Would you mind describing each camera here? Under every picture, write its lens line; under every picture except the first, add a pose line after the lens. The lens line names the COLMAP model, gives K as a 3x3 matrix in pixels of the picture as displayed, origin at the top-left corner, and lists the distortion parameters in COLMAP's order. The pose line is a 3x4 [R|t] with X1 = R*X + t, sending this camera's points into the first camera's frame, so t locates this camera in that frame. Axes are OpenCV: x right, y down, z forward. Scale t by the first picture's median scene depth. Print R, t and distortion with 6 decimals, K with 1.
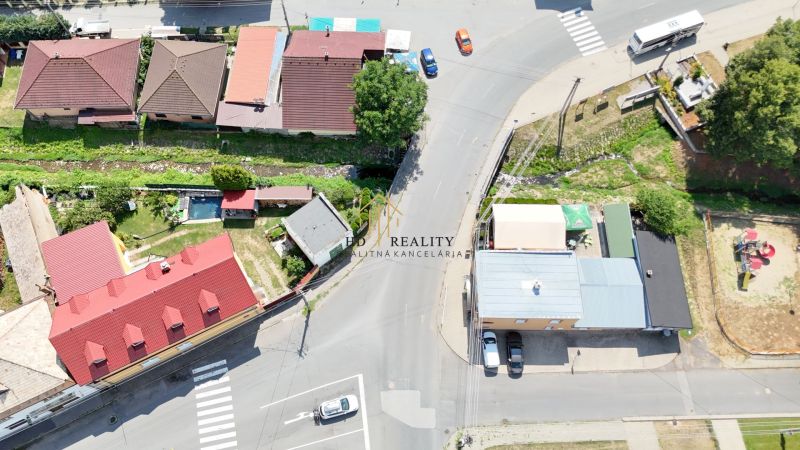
lens RADIAL K [[586.2, 0, 400.0], [0, 586.2, 225.0], [0, 0, 1]] dist [0.069731, -0.059278]
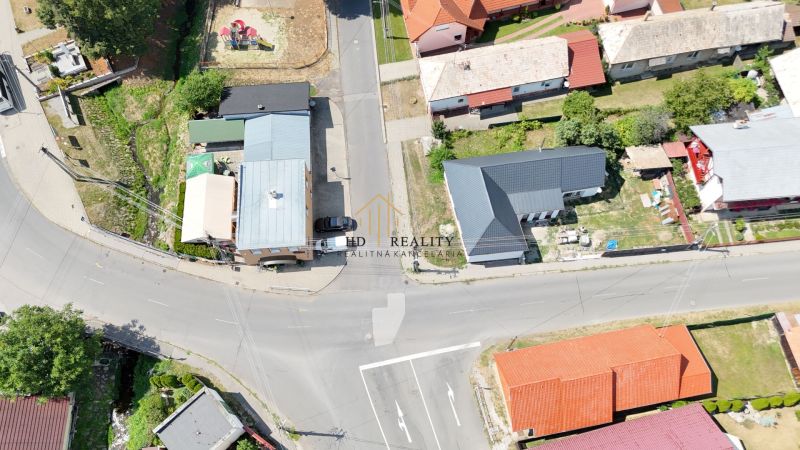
lens RADIAL K [[586.2, 0, 400.0], [0, 586.2, 225.0], [0, 0, 1]] dist [0.069731, -0.059278]
pose [[-0.070691, -0.927444, 0.367220, -0.190544], [0.924806, 0.077025, 0.372560, -0.065680], [-0.373814, 0.365944, 0.852261, 0.032148]]
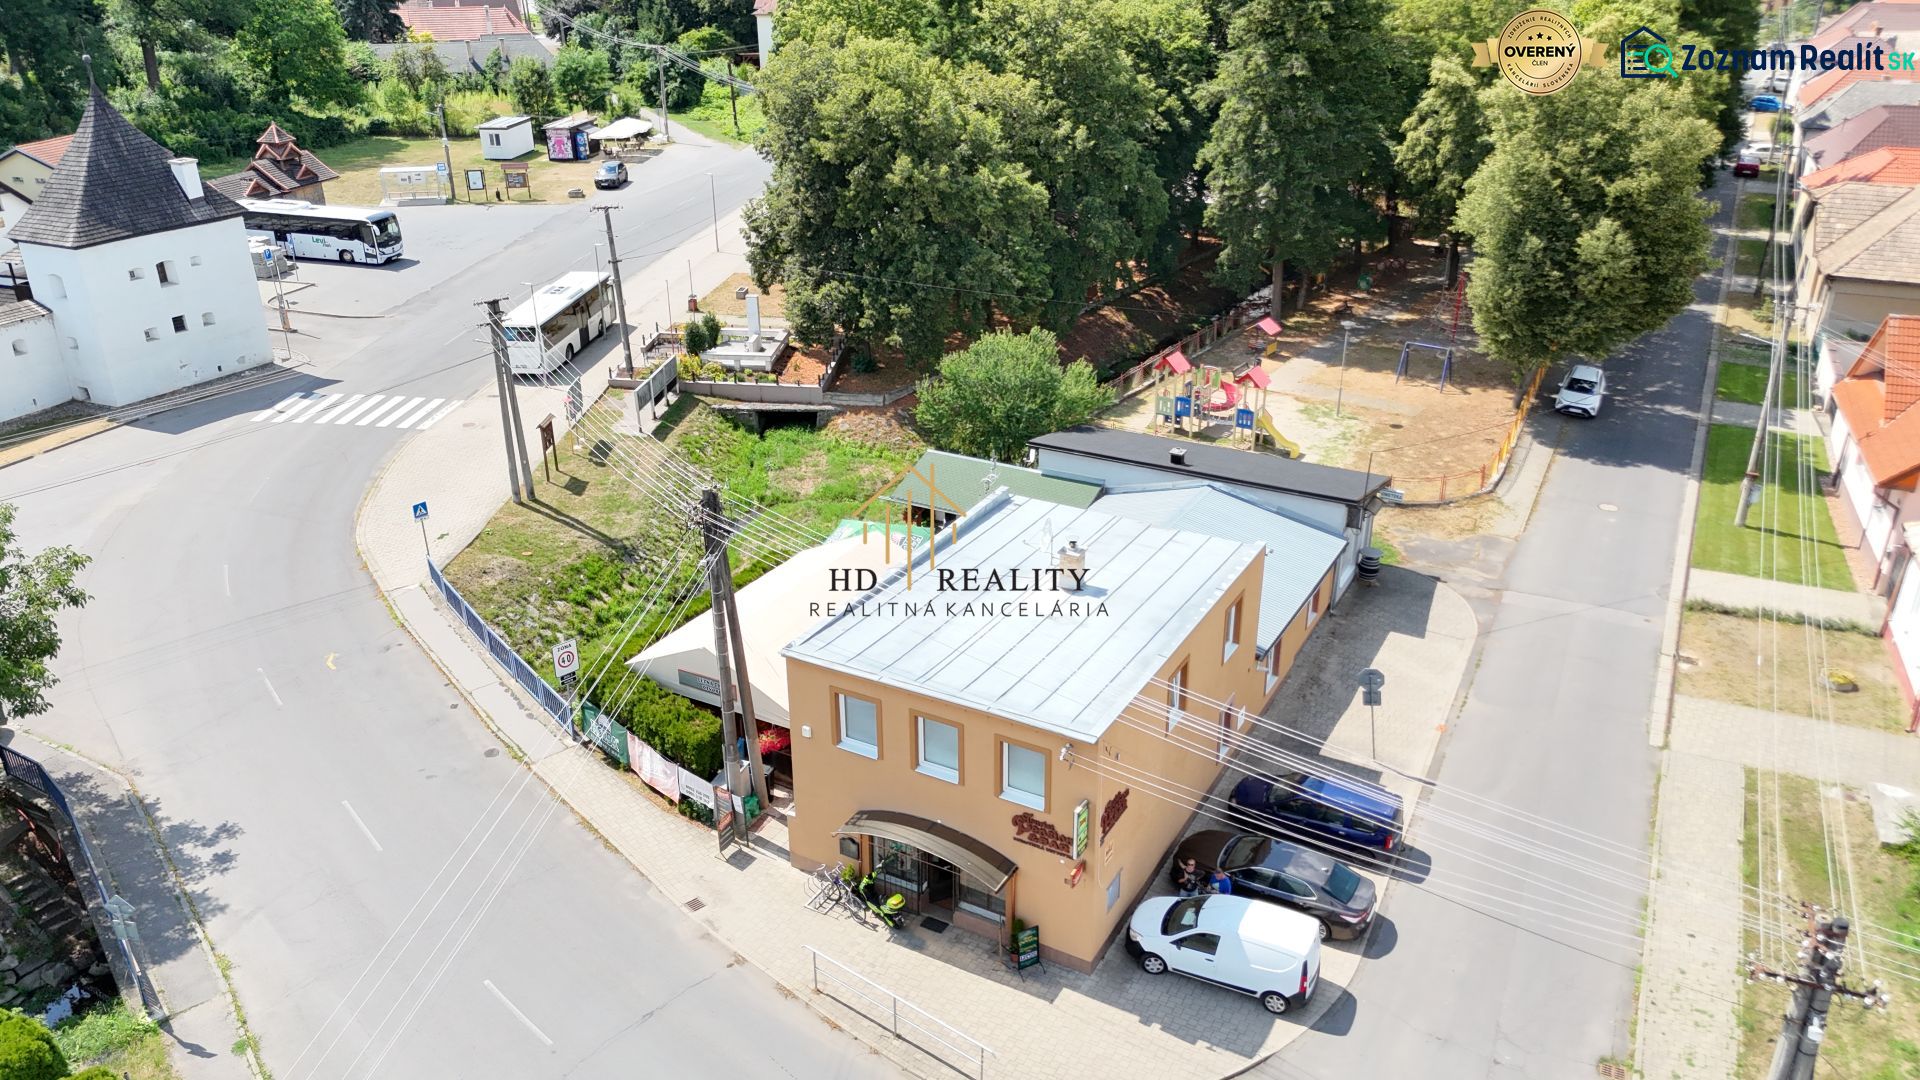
lens RADIAL K [[1406.9, 0, 960.0], [0, 1406.9, 540.0], [0, 0, 1]] dist [0.069731, -0.059278]
pose [[0.486669, -0.385040, 0.784154, -0.174393], [0.810947, 0.532897, -0.241631, 0.165597], [-0.324836, 0.753502, 0.571592, 0.602931]]
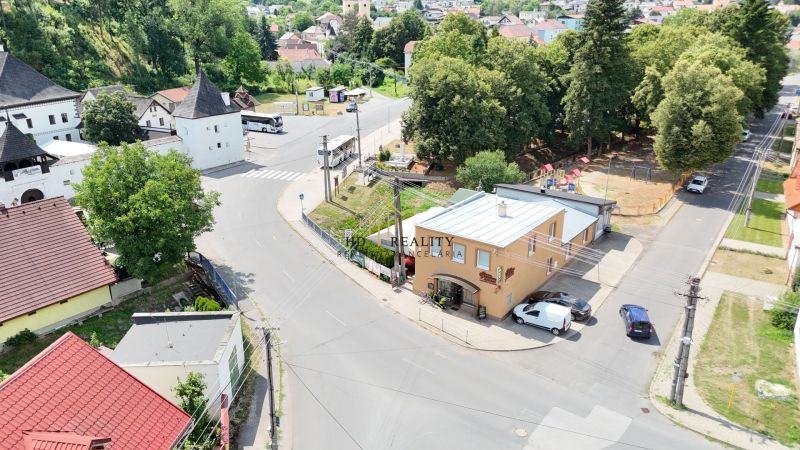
lens RADIAL K [[588.8, 0, 400.0], [0, 588.8, 225.0], [0, 0, 1]] dist [0.099367, -0.115334]
pose [[0.598774, -0.295509, 0.744409, -0.346041], [0.742898, 0.552234, -0.378338, 0.257918], [-0.299286, 0.779559, 0.550196, 0.555798]]
